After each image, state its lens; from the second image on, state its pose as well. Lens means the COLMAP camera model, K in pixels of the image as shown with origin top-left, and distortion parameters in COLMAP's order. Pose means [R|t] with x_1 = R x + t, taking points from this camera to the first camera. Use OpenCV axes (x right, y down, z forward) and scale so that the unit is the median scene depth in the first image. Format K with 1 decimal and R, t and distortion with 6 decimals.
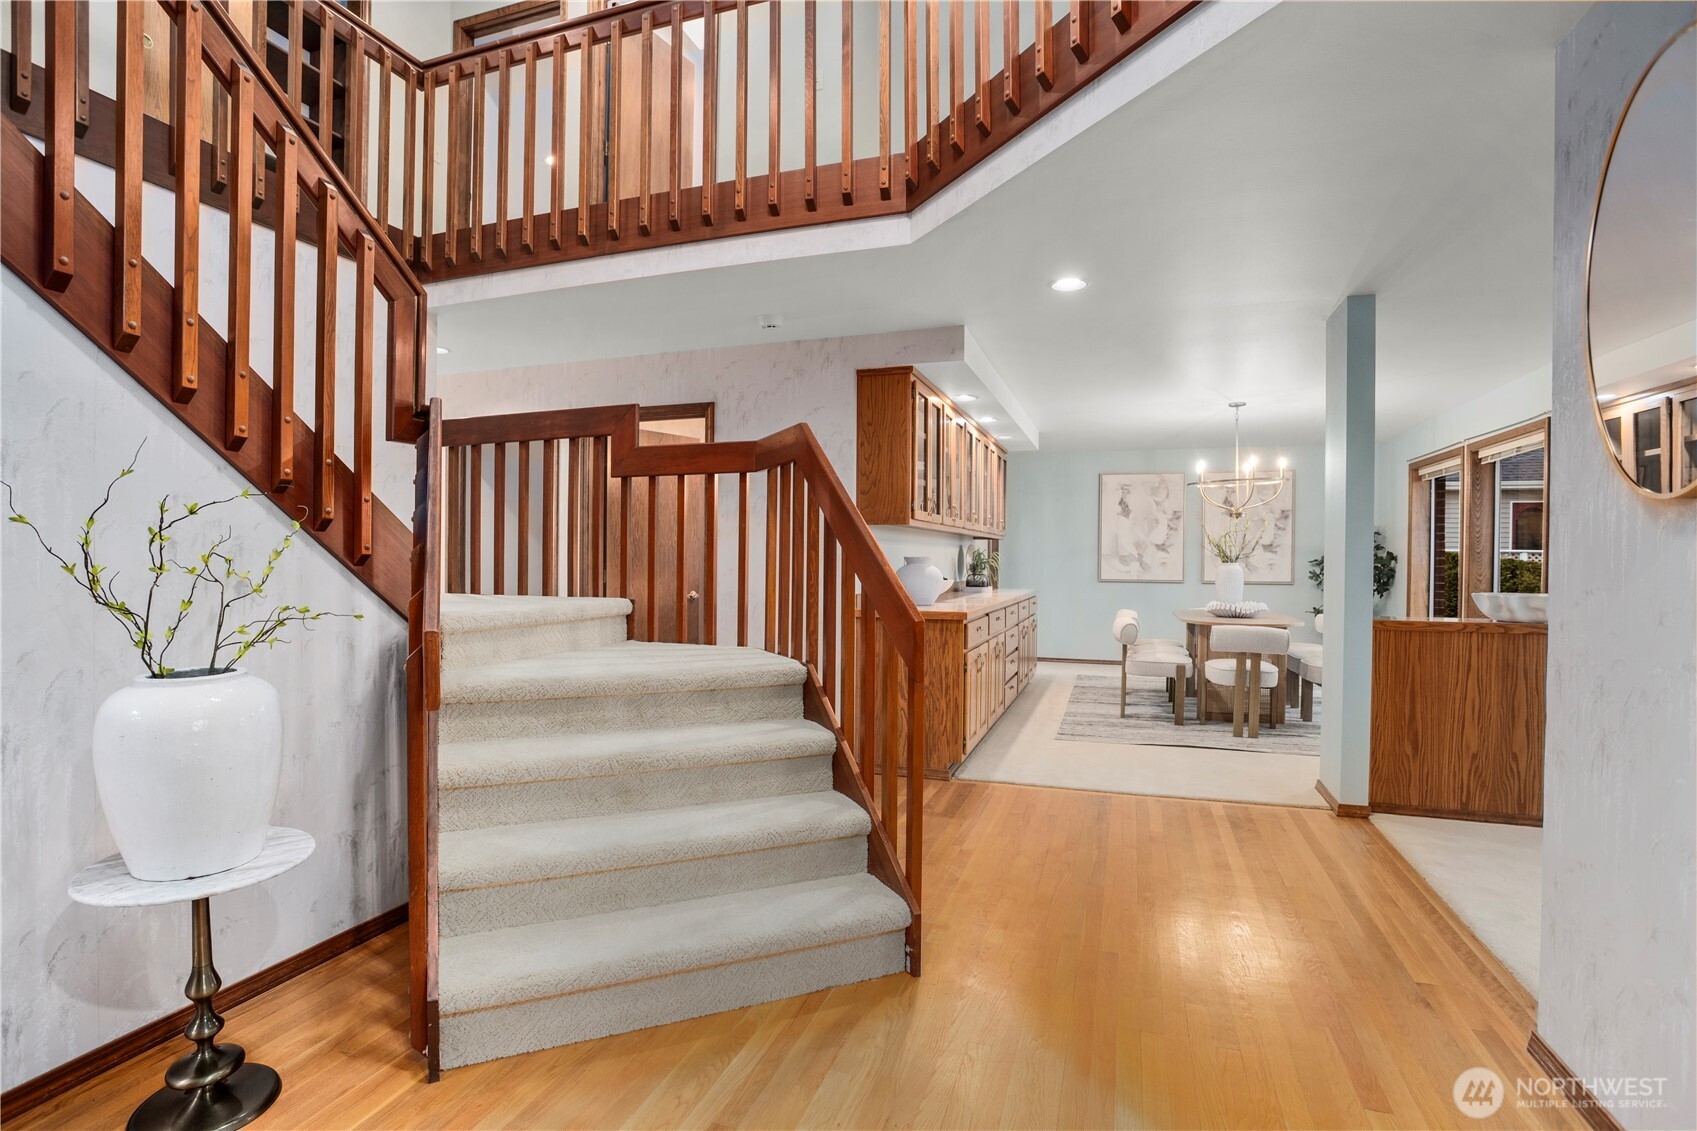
lens RADIAL K [[849.3, 0, 840.6], [0, 849.3, 567.2], [0, 0, 1]] dist [-0.062560, 0.020797]
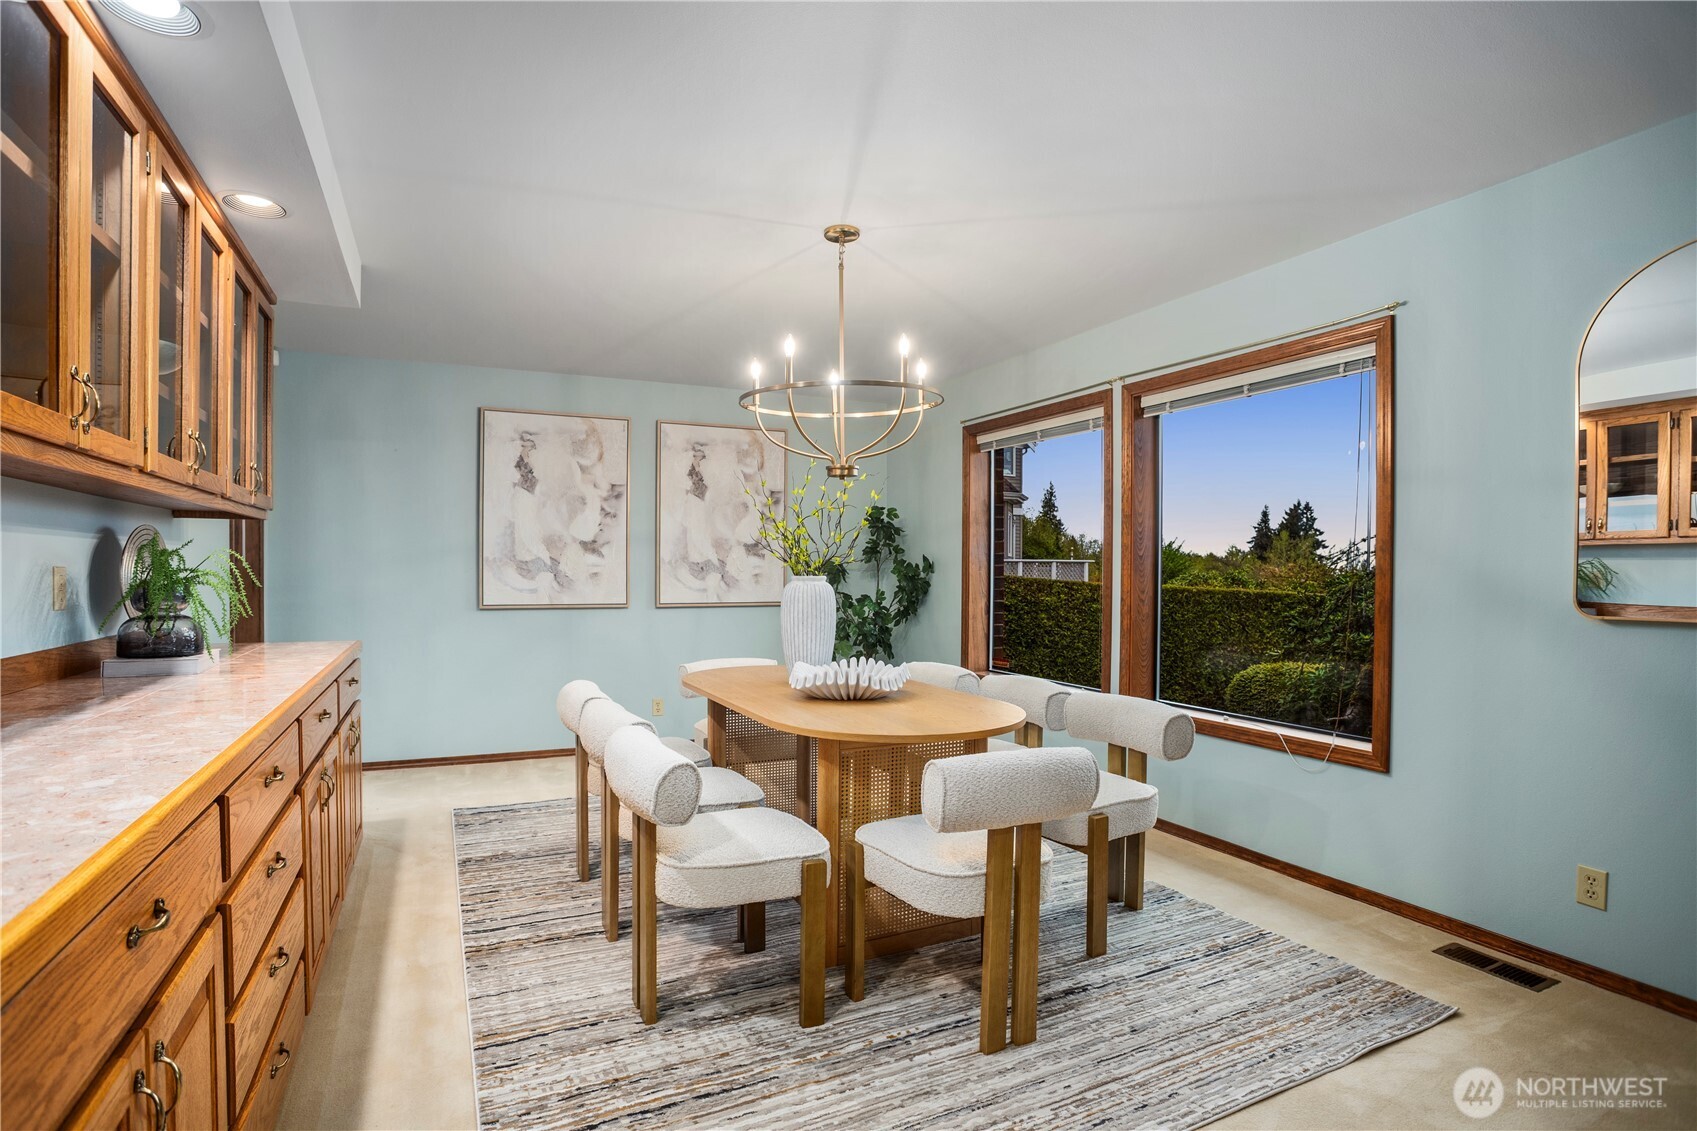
lens RADIAL K [[849.3, 0, 839.7], [0, 849.3, 575.6], [0, 0, 1]] dist [-0.062560, 0.020797]
pose [[0.716172, -0.010096, 0.697851, 0.102032], [0.010293, 0.999939, 0.003903, -0.004493], [-0.697848, 0.004388, 0.716232, 0.472684]]
